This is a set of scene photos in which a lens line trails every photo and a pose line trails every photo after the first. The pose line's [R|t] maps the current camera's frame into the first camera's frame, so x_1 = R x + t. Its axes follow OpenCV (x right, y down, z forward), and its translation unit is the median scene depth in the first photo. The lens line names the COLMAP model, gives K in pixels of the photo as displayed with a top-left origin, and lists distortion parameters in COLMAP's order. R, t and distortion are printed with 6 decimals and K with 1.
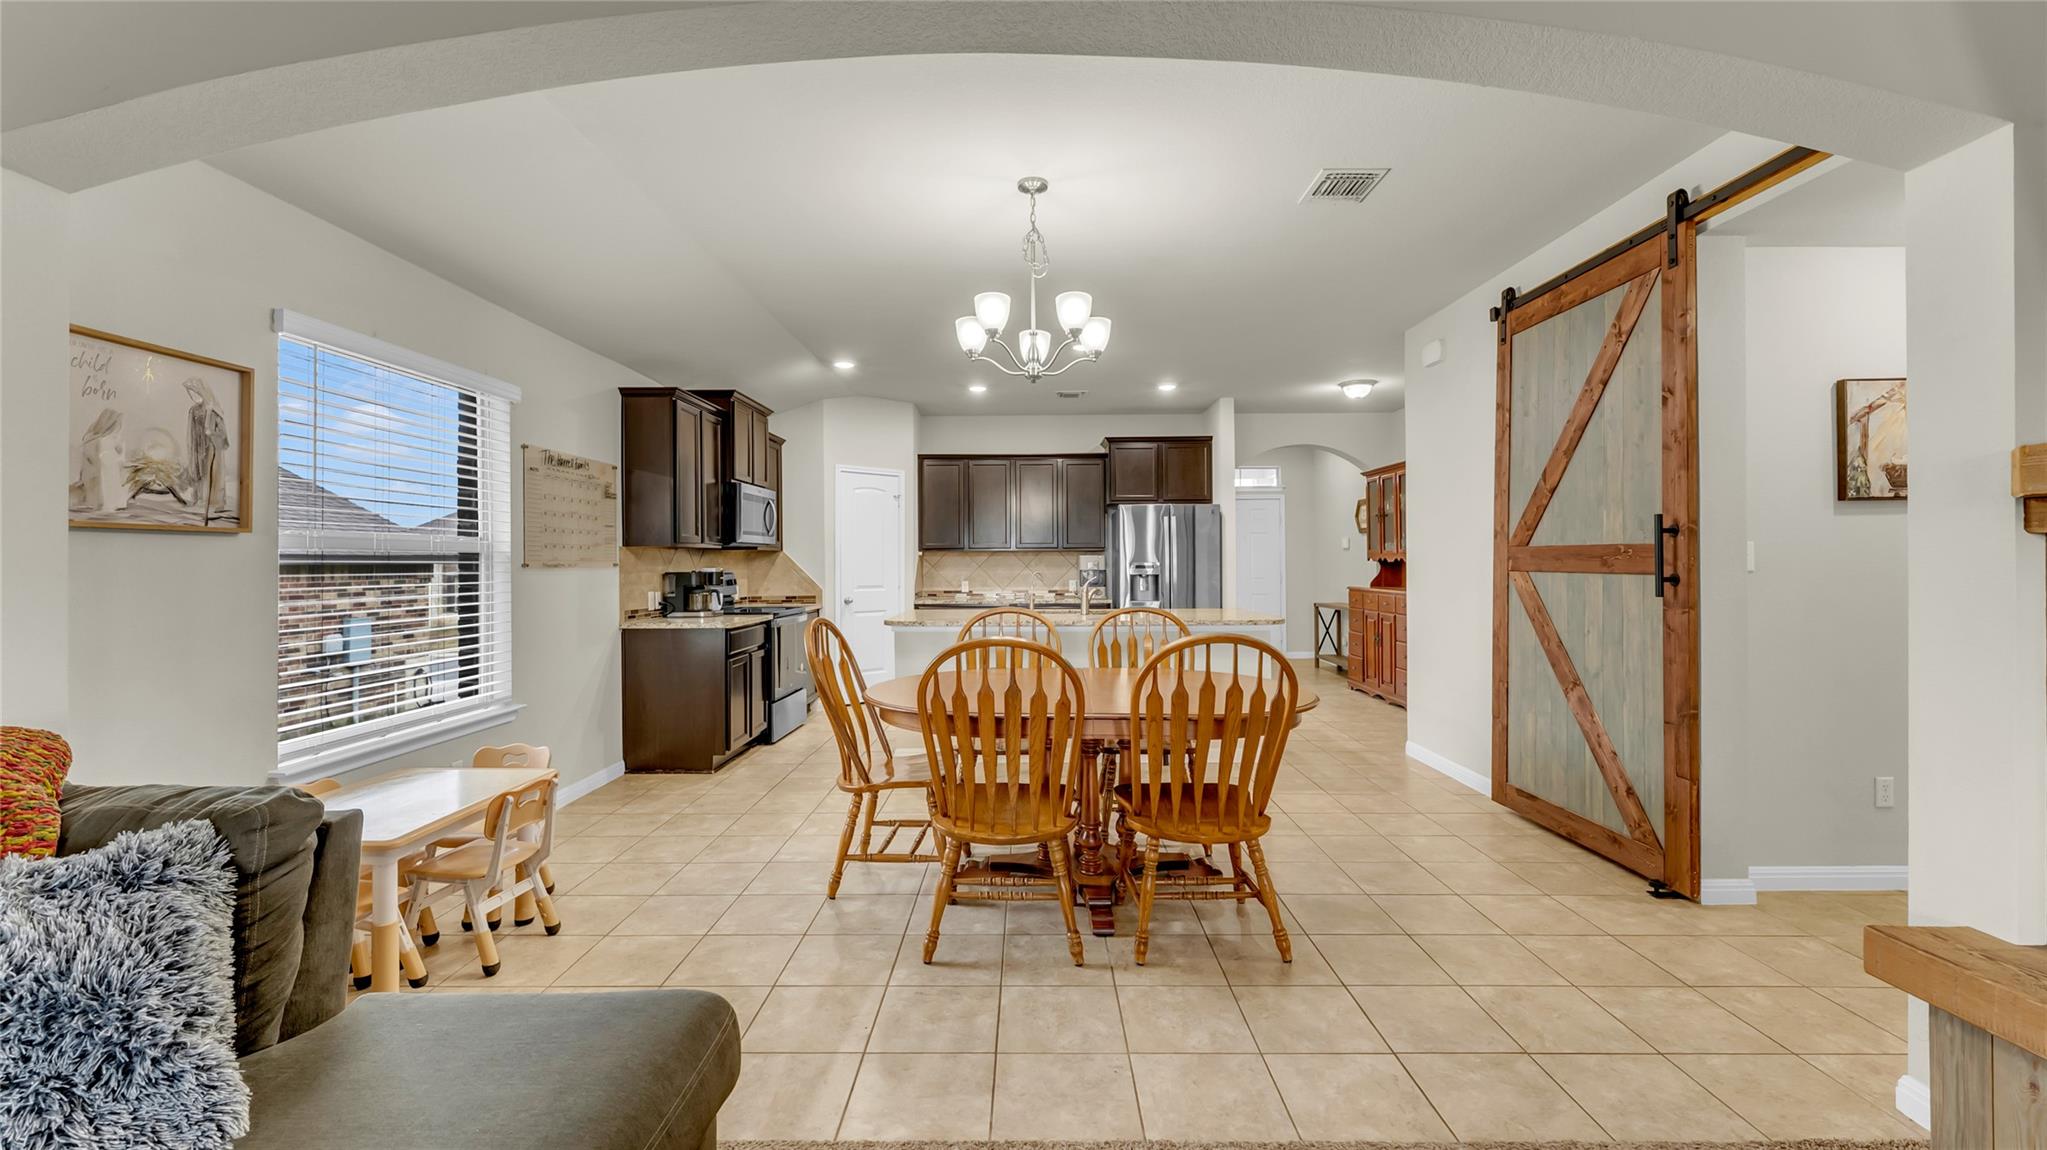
lens RADIAL K [[822.7, 0, 1026.0], [0, 822.7, 552.0], [0, 0, 1]] dist [-0.001696, -0.000219]
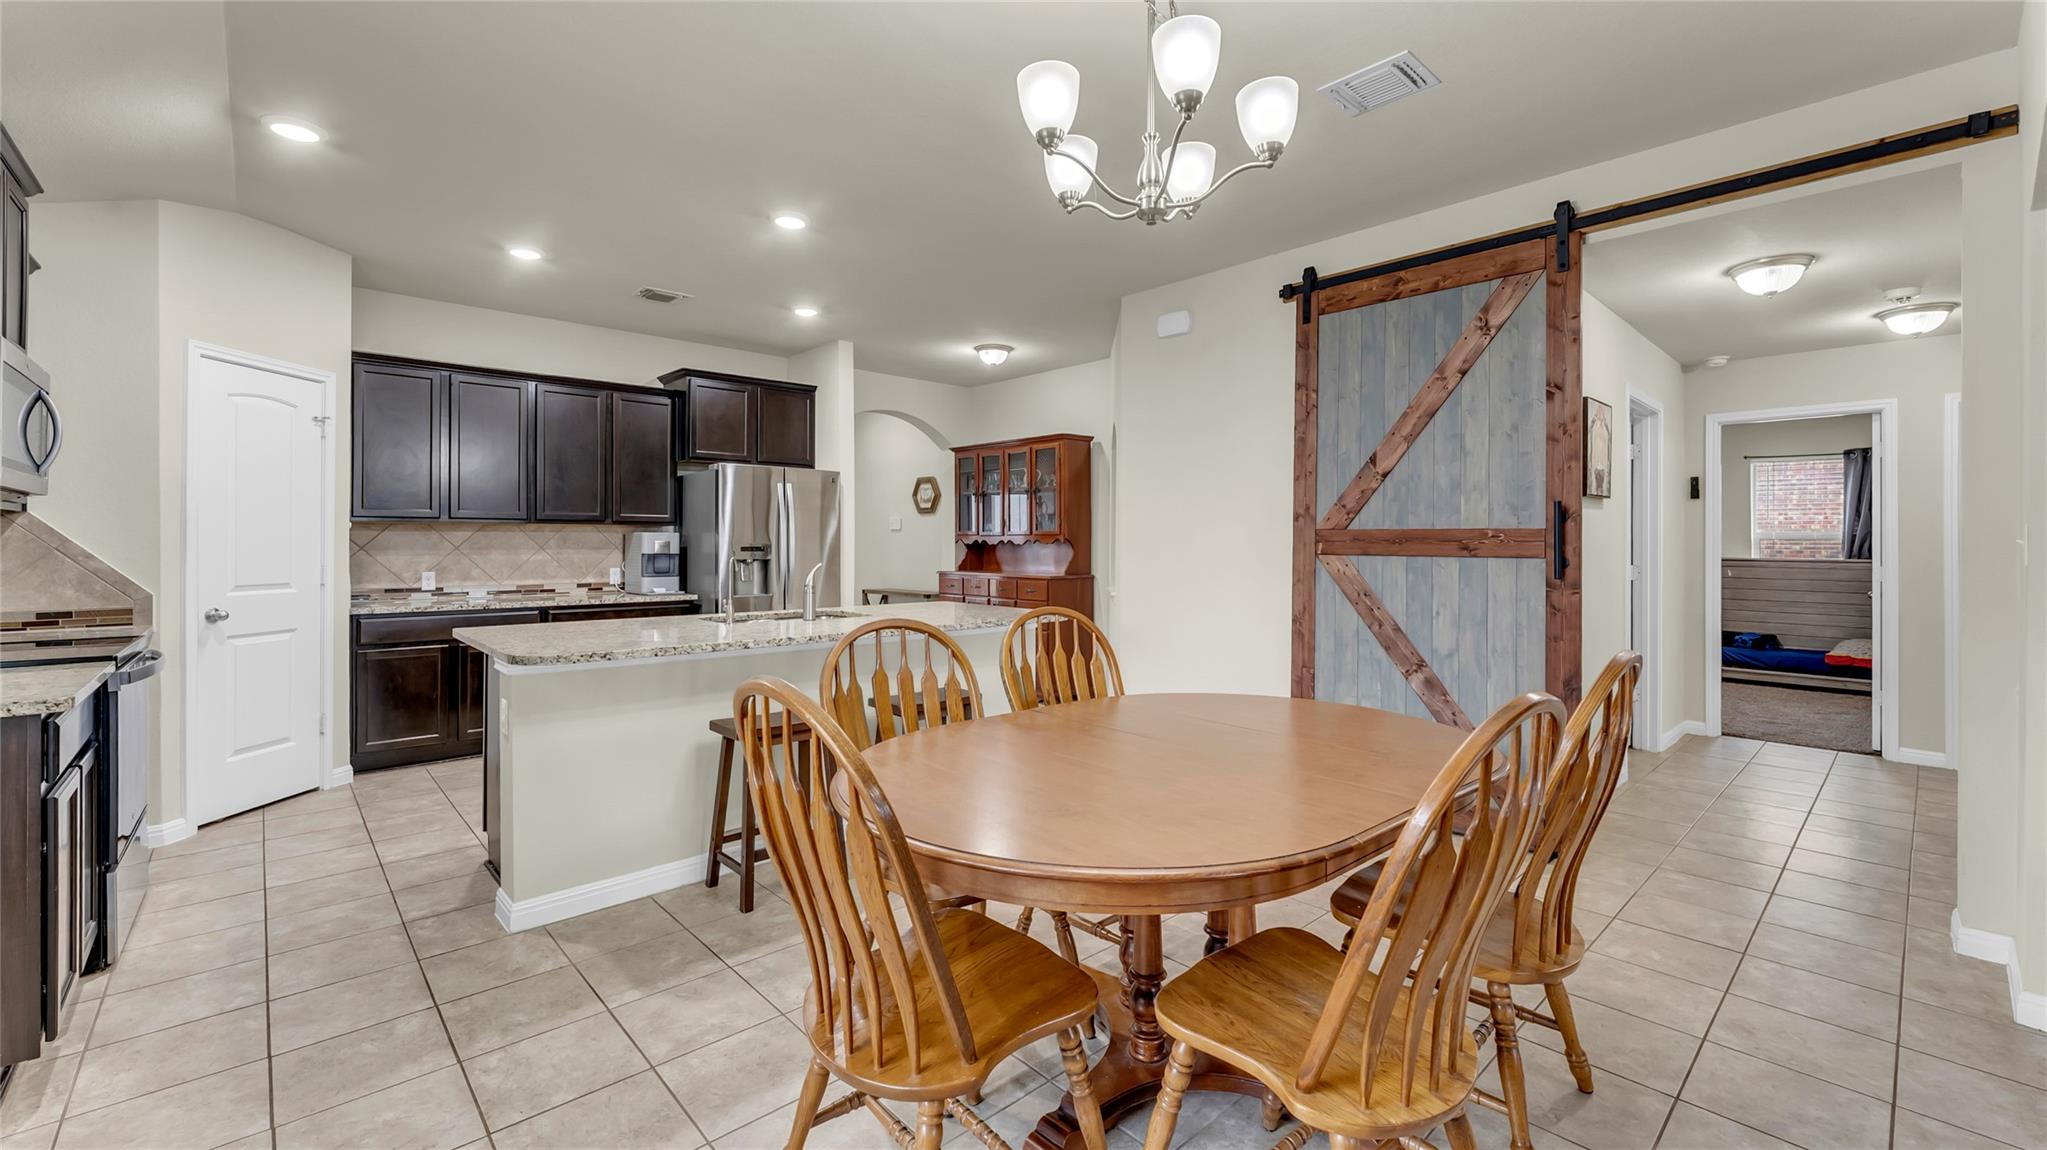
lens RADIAL K [[840.1, 0, 1013.9], [0, 840.1, 538.9], [0, 0, 1]] dist [-0.001441, -0.000243]
pose [[0.733211, 0.010149, 0.679926, -0.381579], [-0.014376, 0.999896, 0.000577, 0.009659], [-0.679850, -0.010198, 0.733281, 0.541529]]
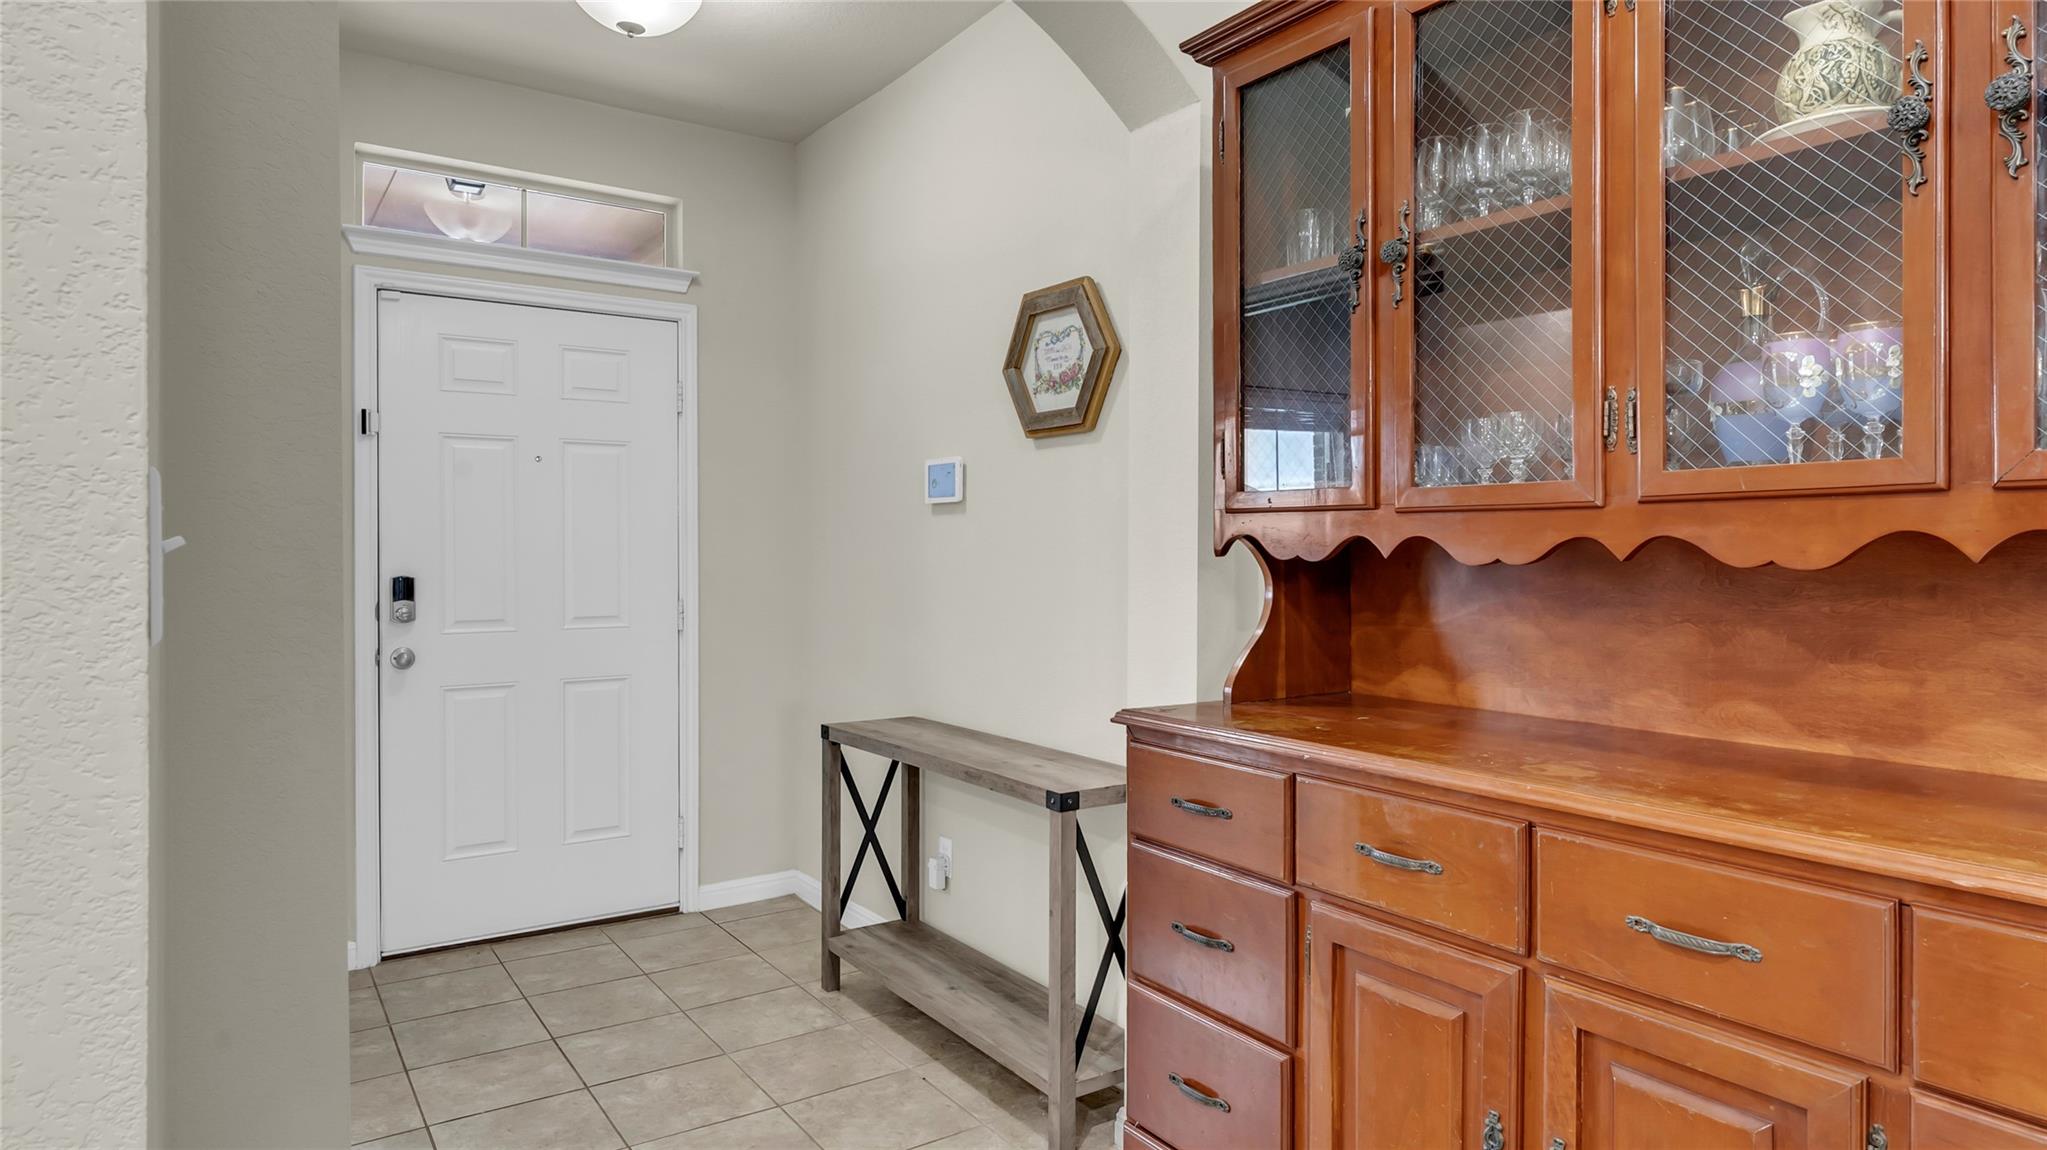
lens RADIAL K [[1170.3, 0, 1023.5], [0, 1170.3, 575.0], [0, 0, 1]] dist [-0.000931, -0.000185]
pose [[0.817909, -0.001154, 0.575346, 0.502094], [-0.016258, 0.999552, 0.025118, 0.019565], [-0.575117, -0.029899, 0.817524, 1.718256]]
